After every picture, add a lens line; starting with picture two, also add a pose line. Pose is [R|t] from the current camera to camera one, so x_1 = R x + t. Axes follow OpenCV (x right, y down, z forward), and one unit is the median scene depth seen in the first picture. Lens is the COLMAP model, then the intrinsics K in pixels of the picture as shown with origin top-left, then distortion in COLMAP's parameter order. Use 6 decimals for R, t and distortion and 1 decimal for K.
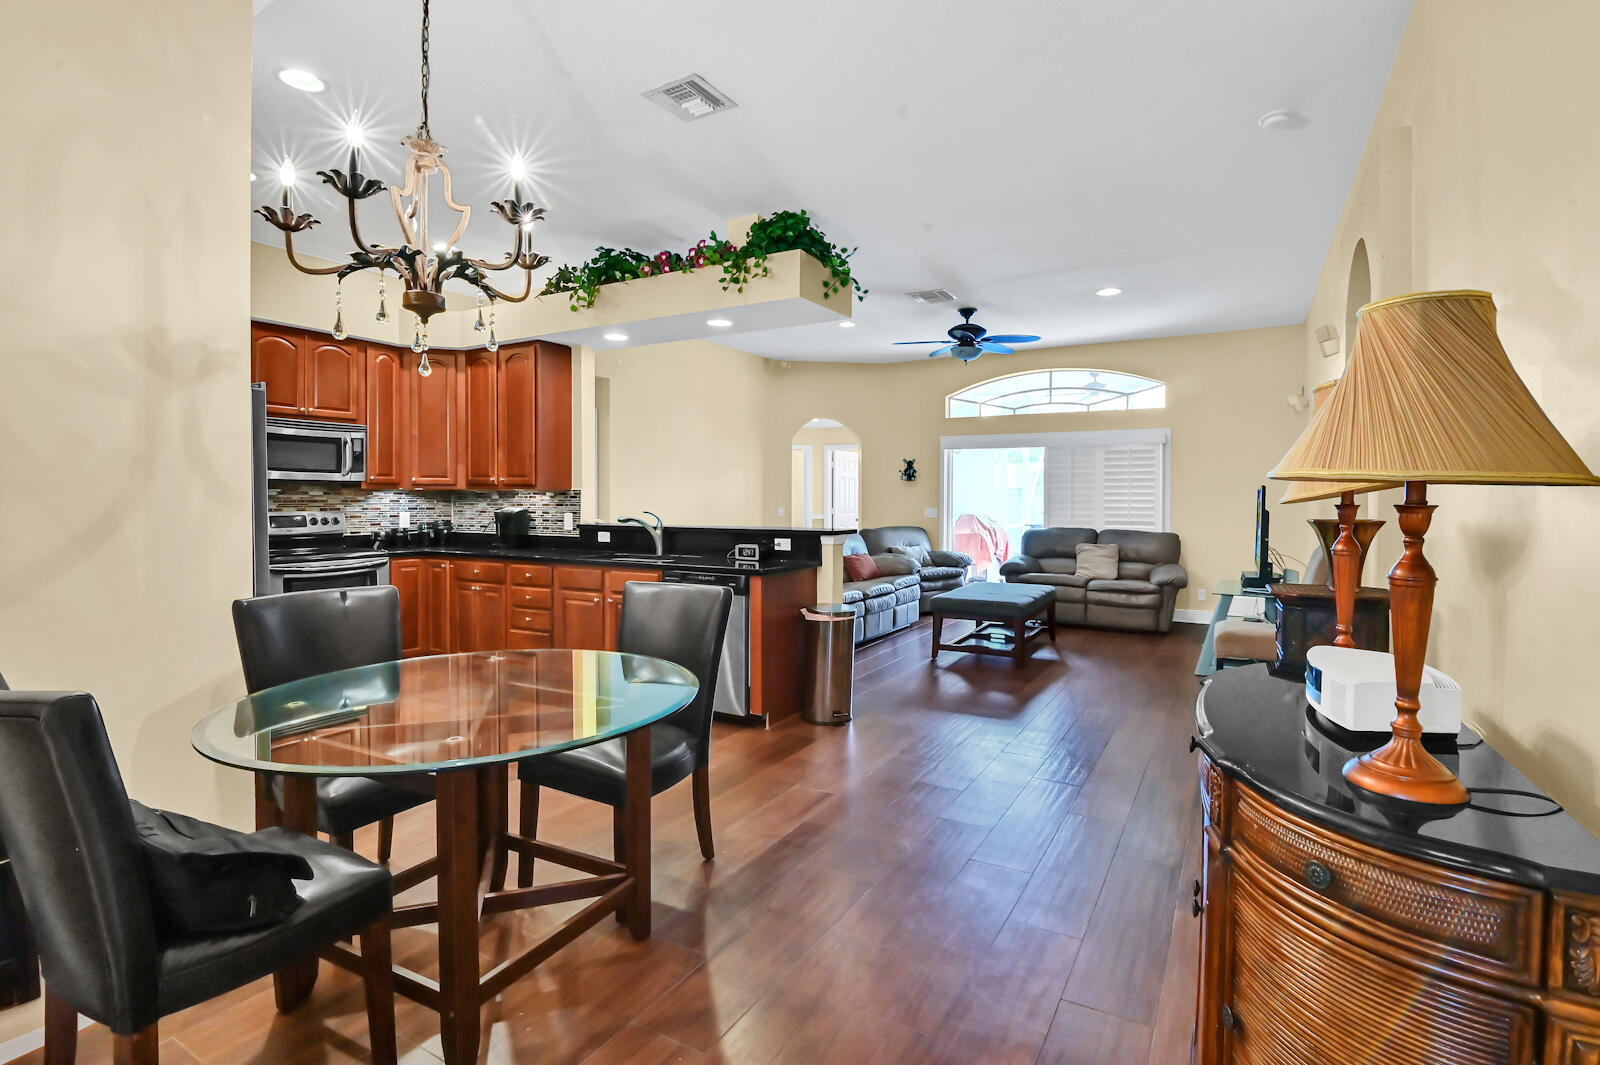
lens RADIAL K [[739.6, 0, 796.7], [0, 739.6, 518.2], [0, 0, 1]] dist [-0.019001, 0.001284]
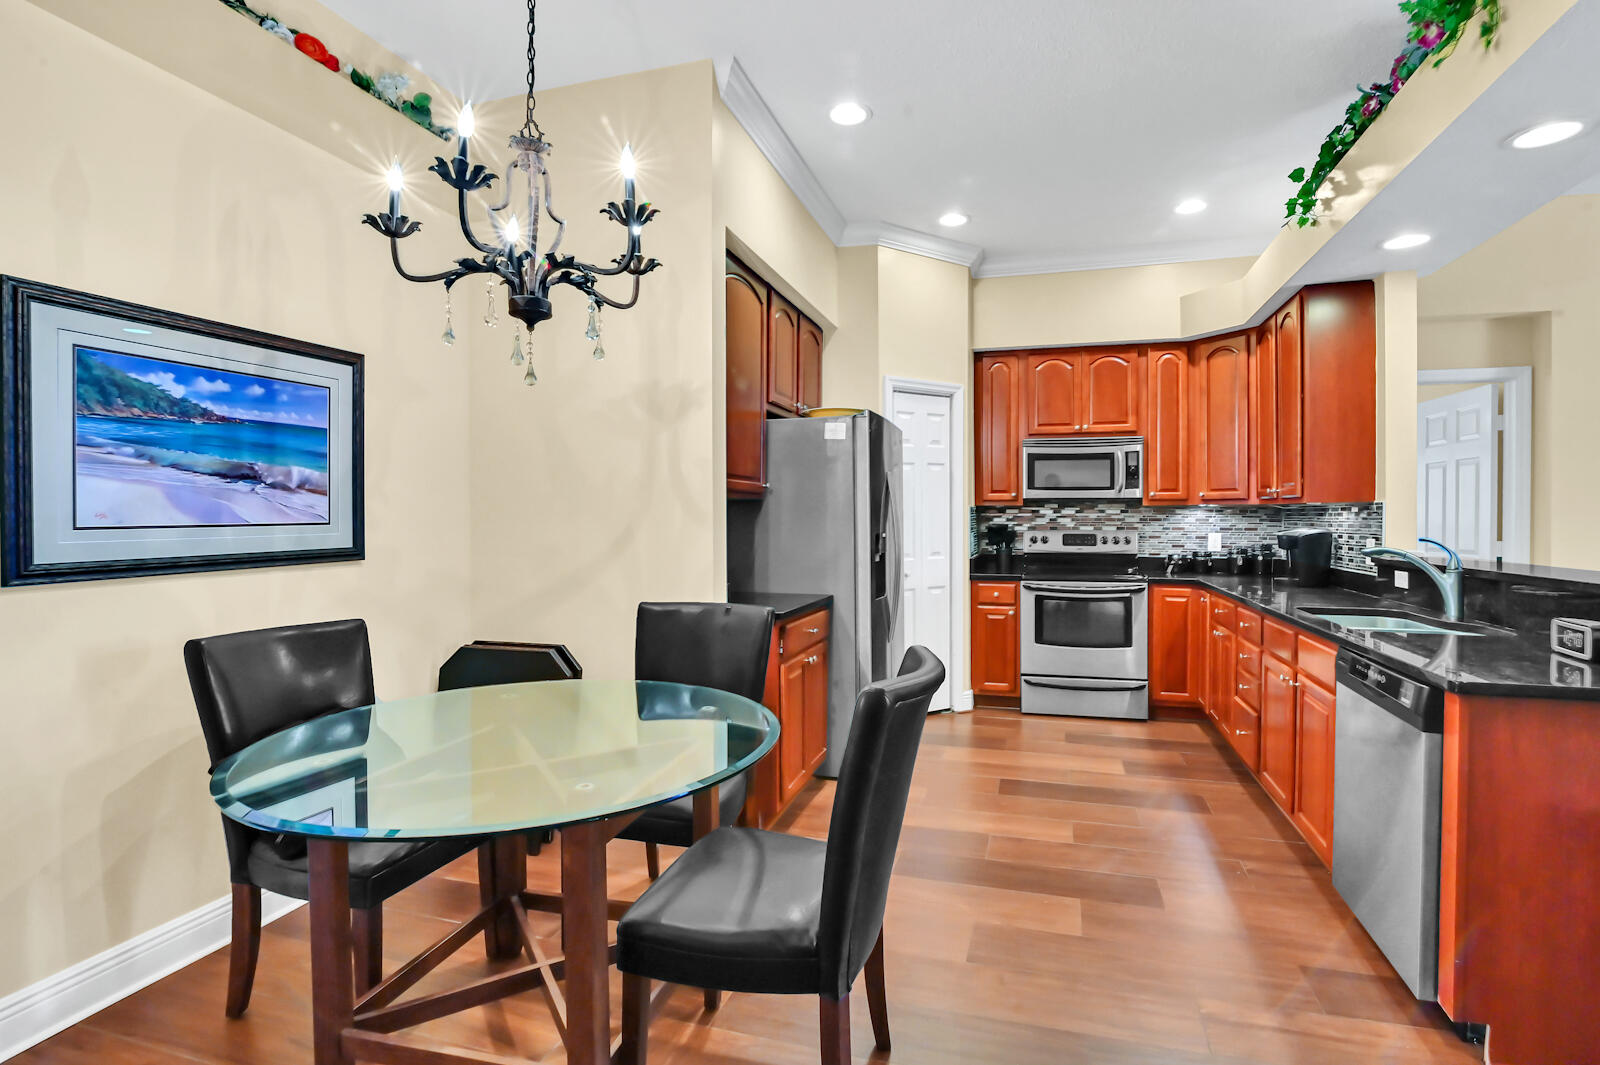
lens RADIAL K [[739.6, 0, 841.0], [0, 739.6, 524.3], [0, 0, 1]] dist [-0.019001, 0.001284]
pose [[0.268770, 0.005475, -0.963189, 0.142087], [-0.024769, 0.999692, -0.001229, -0.005442], [0.962886, 0.024187, 0.268823, 0.296175]]
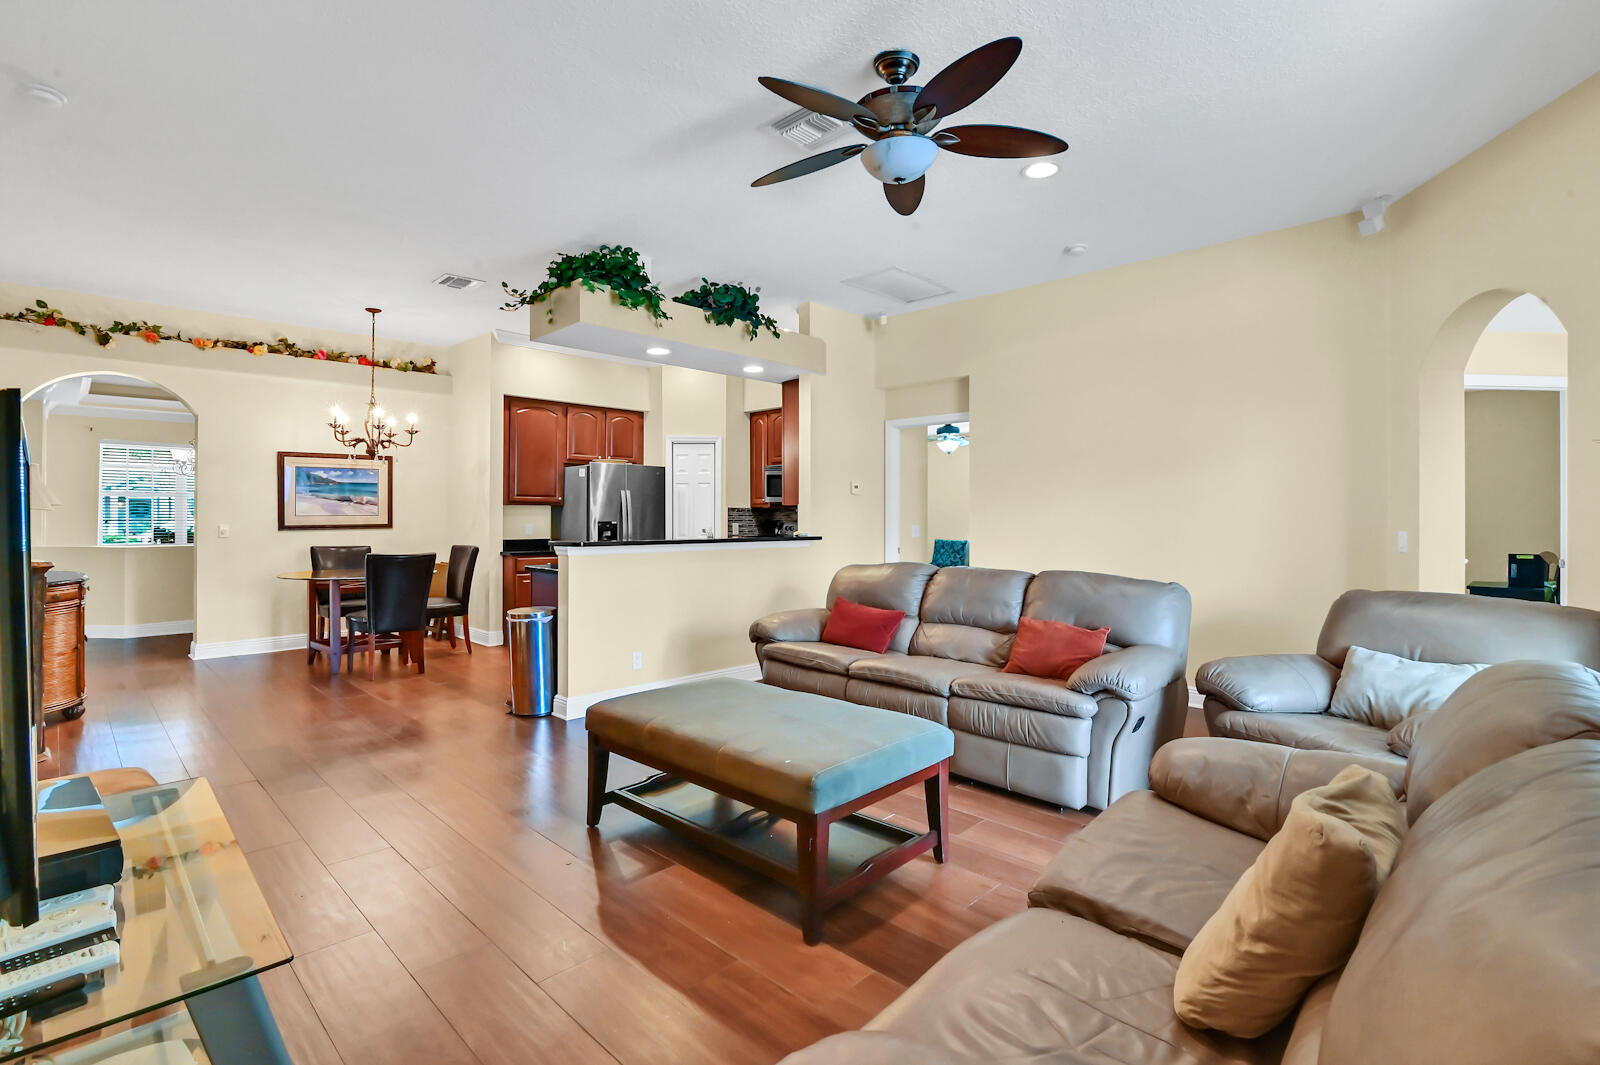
lens RADIAL K [[739.6, 0, 816.8], [0, 739.6, 510.9], [0, 0, 1]] dist [-0.019001, 0.001284]
pose [[-0.220952, -0.011705, -0.975215, 0.618067], [-0.028185, 0.999587, -0.005612, -0.018129], [0.974877, 0.026247, -0.221190, 0.997826]]
